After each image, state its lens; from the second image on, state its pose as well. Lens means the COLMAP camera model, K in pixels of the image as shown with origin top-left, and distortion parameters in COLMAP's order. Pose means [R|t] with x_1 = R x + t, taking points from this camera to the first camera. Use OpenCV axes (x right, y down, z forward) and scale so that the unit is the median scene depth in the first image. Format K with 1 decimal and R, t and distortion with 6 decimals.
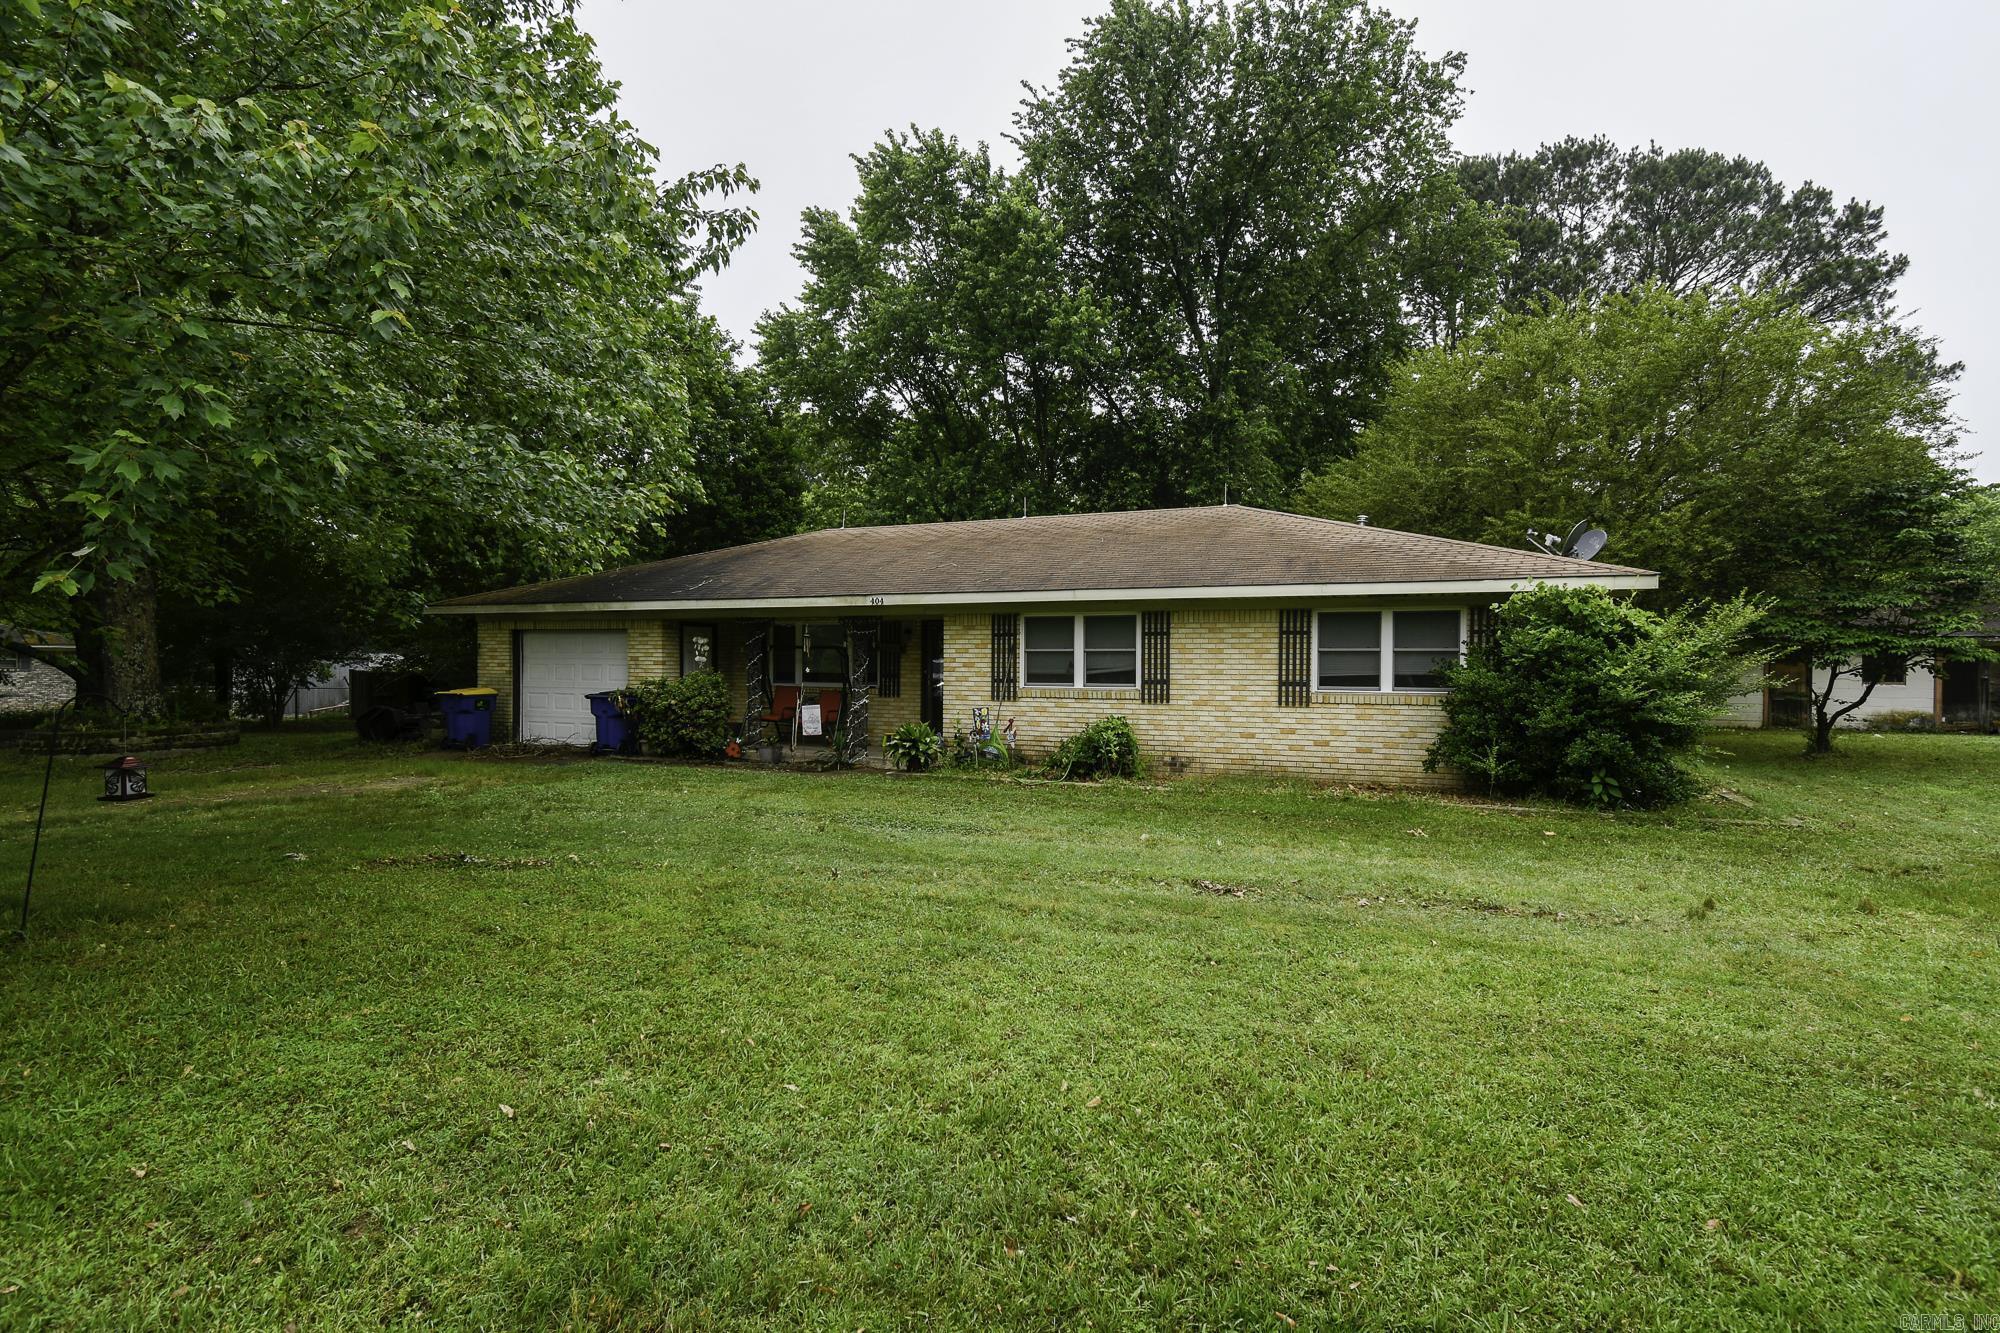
lens RADIAL K [[954.0, 0, 992.2], [0, 954.0, 660.8], [0, 0, 1]] dist [-0.001895, -0.000061]
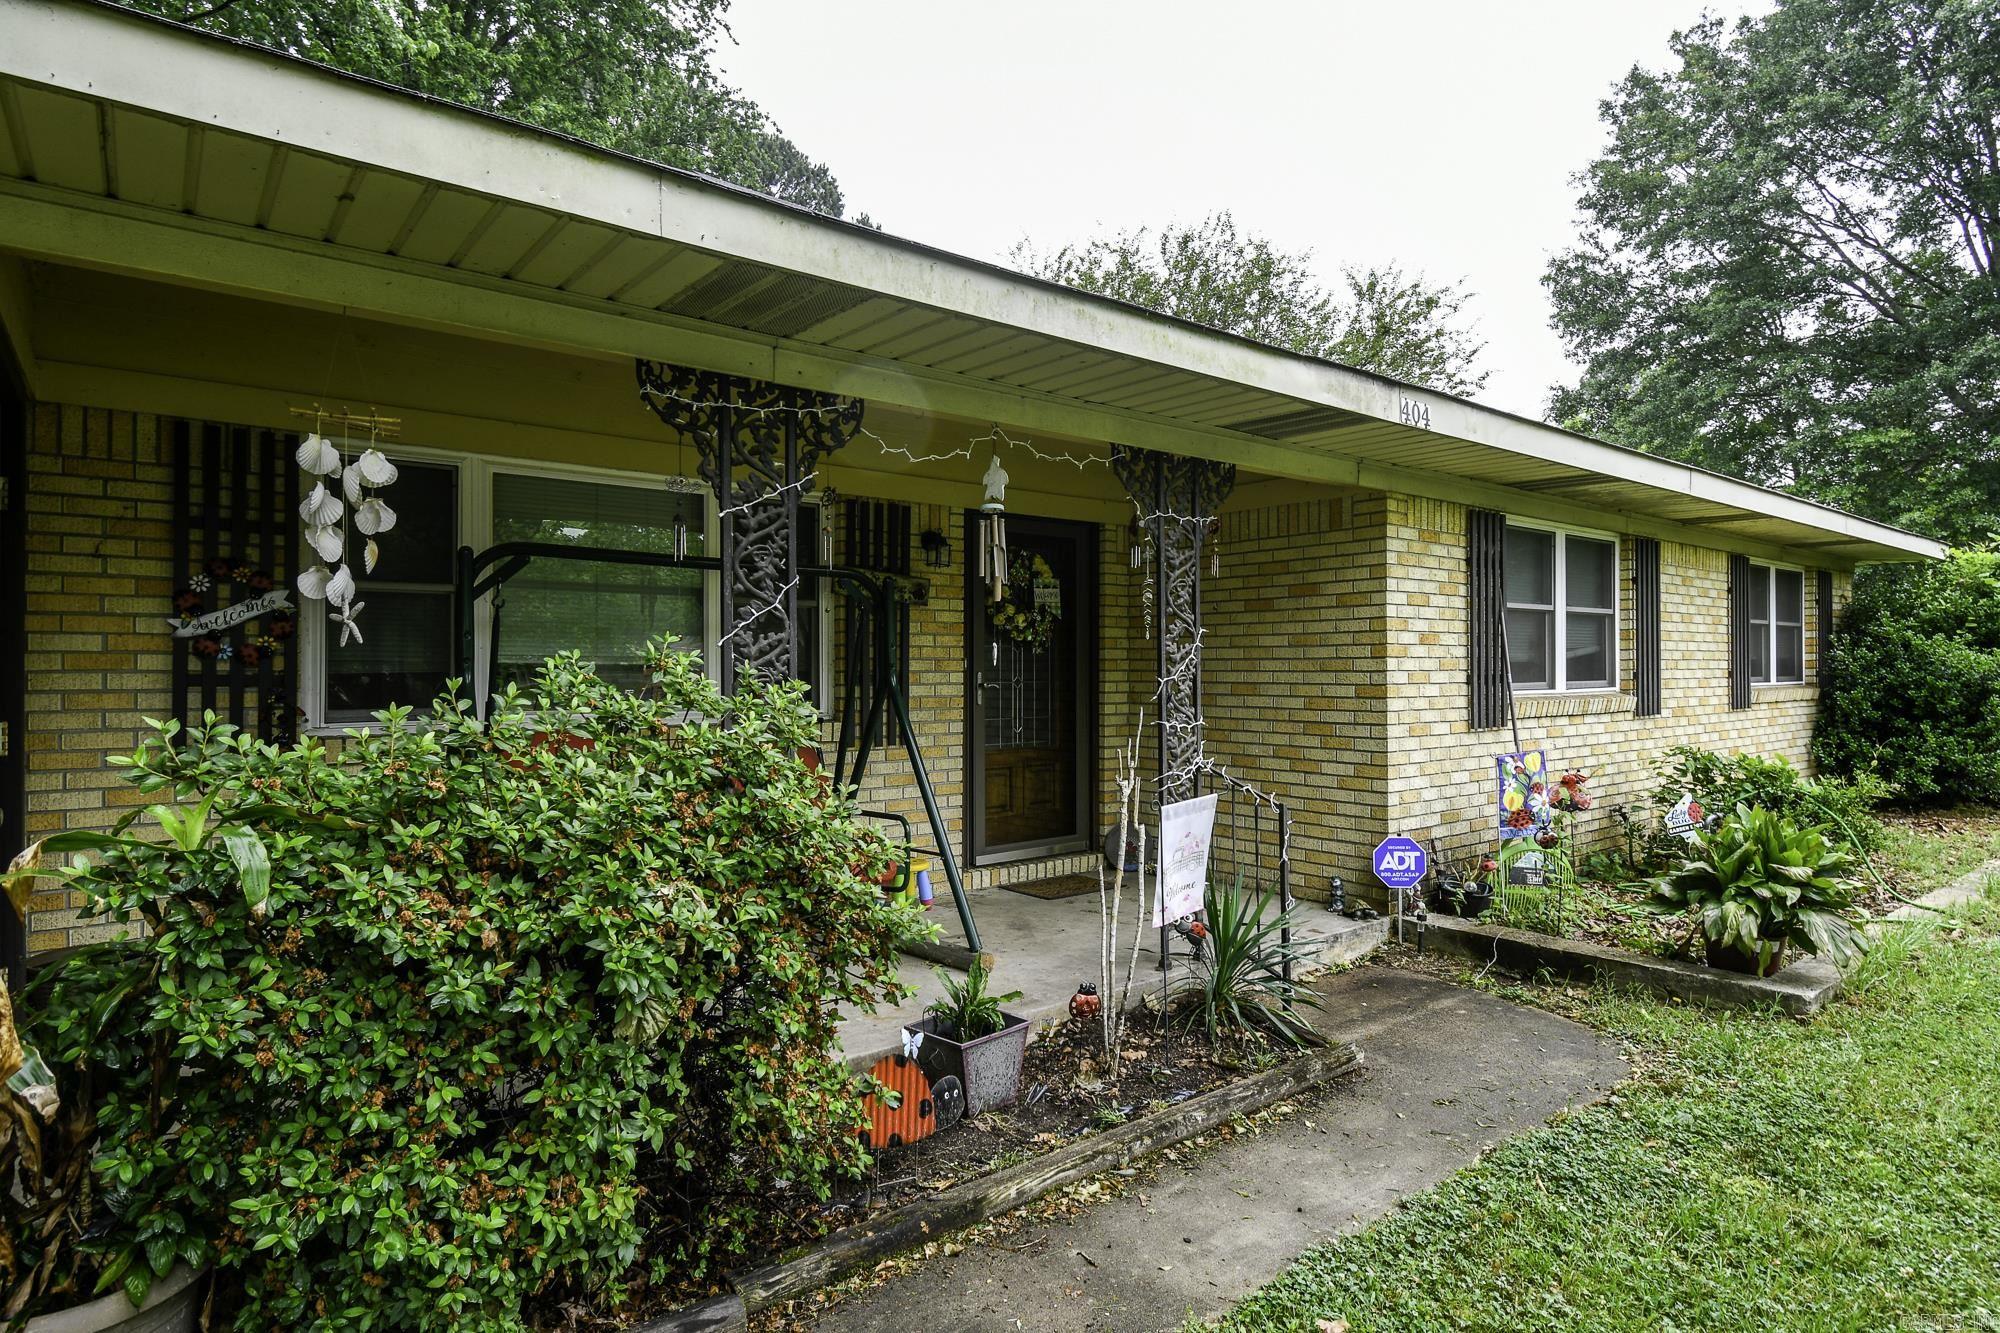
lens RADIAL K [[1092.8, 0, 998.5], [0, 1092.8, 663.5], [0, 0, 1]] dist [0.000668, 0.000039]
pose [[0.466059, 0.003194, 0.884748, -0.501509], [0.009924, 0.999912, -0.008837, 0.017305], [-0.884698, 0.012899, 0.465987, 1.012713]]
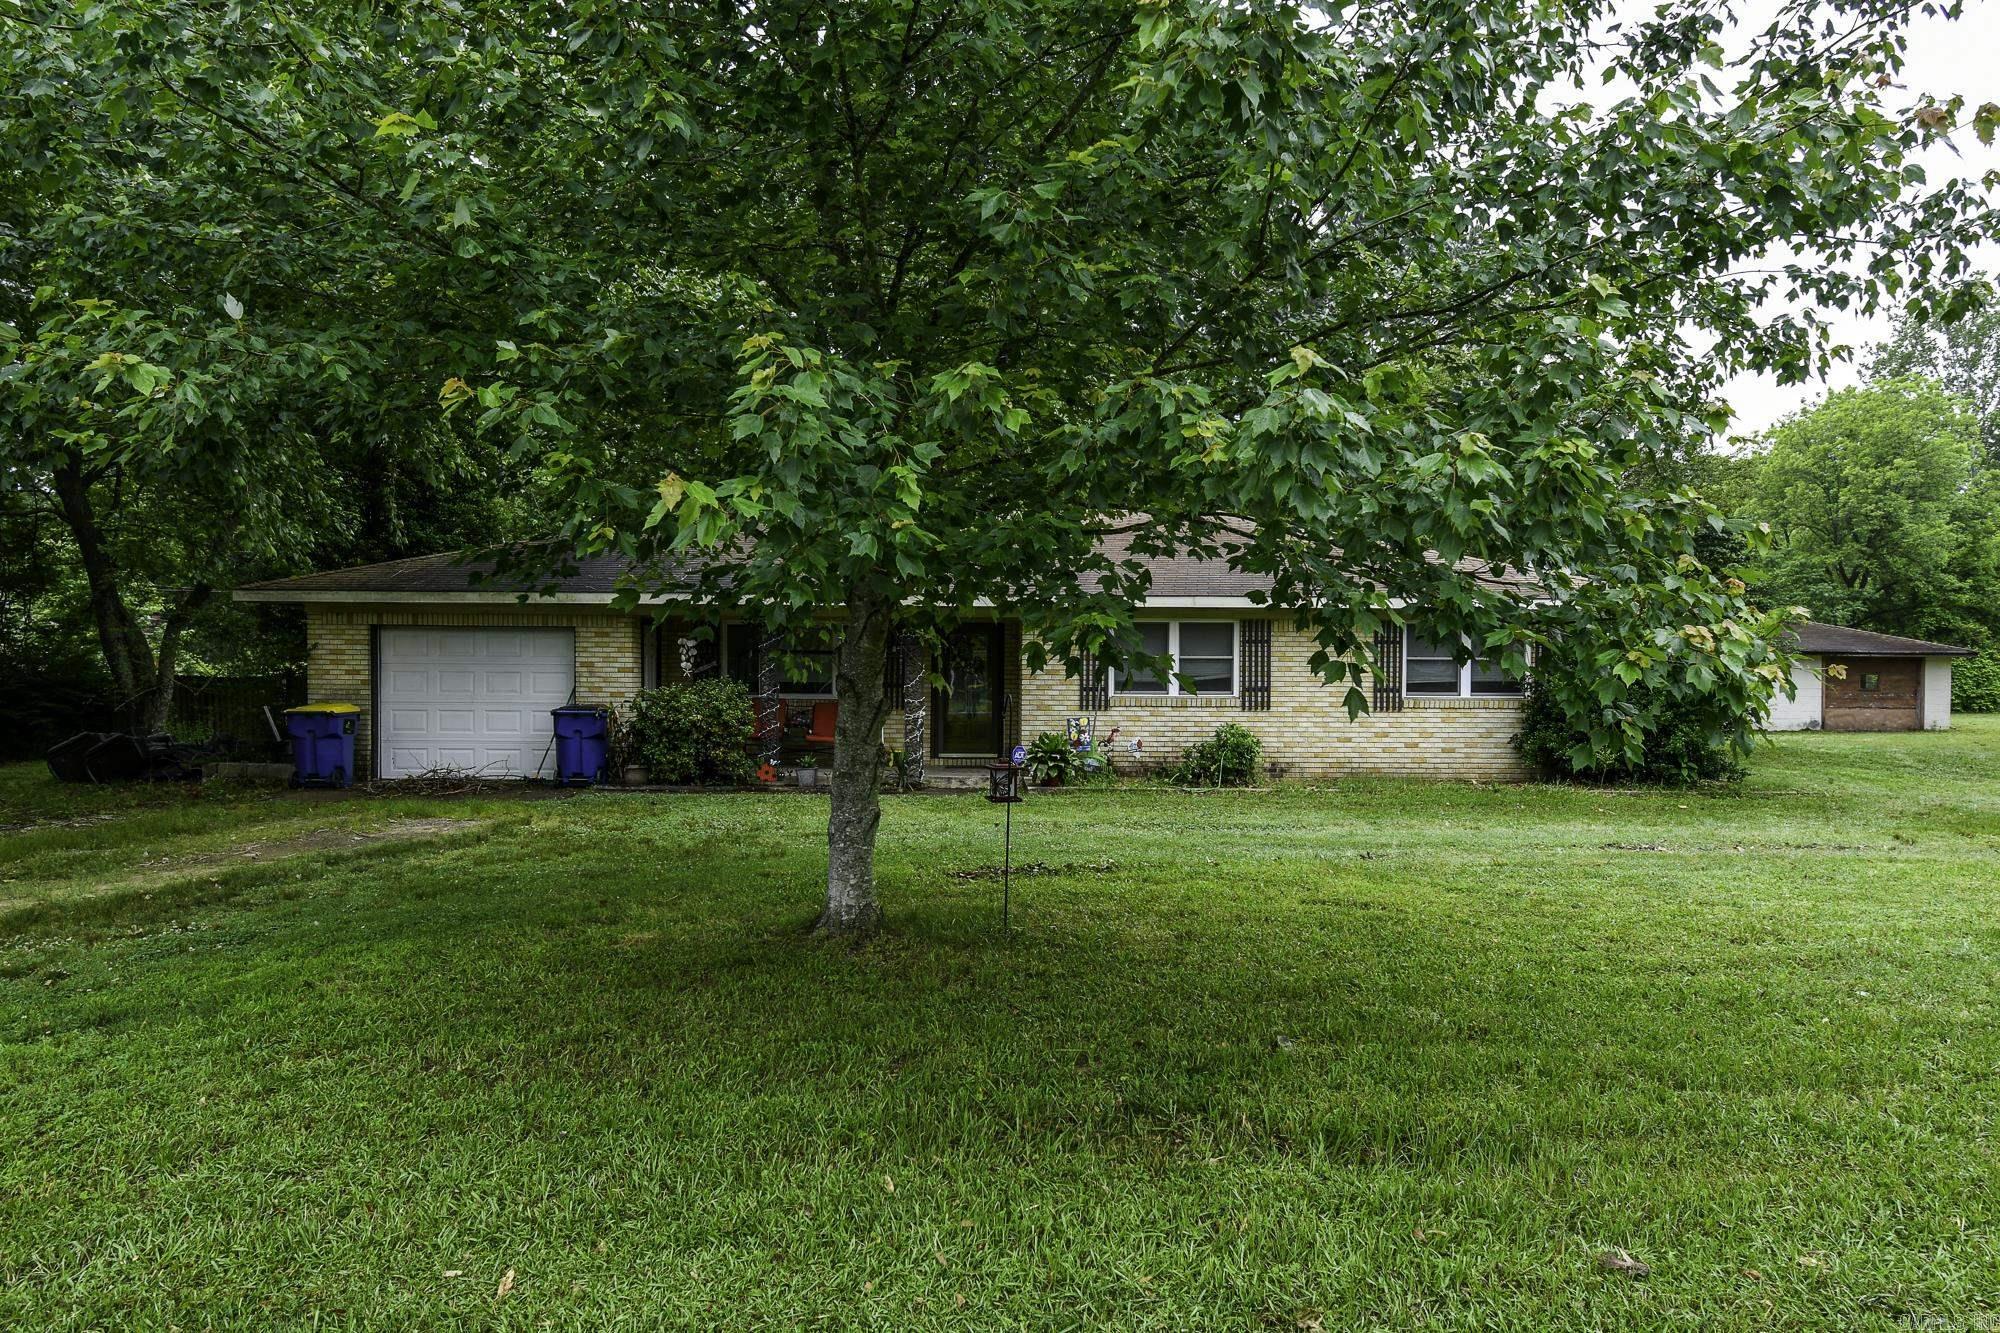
lens RADIAL K [[1159.0, 0, 998.5], [0, 1159.0, 665.3], [0, 0, 1]] dist [0.005525, 0.000363]
pose [[0.920178, 0.004205, 0.391477, -0.550455], [-0.001946, 0.999979, -0.006165, 0.004693], [-0.391495, 0.004911, 0.920167, -0.025531]]
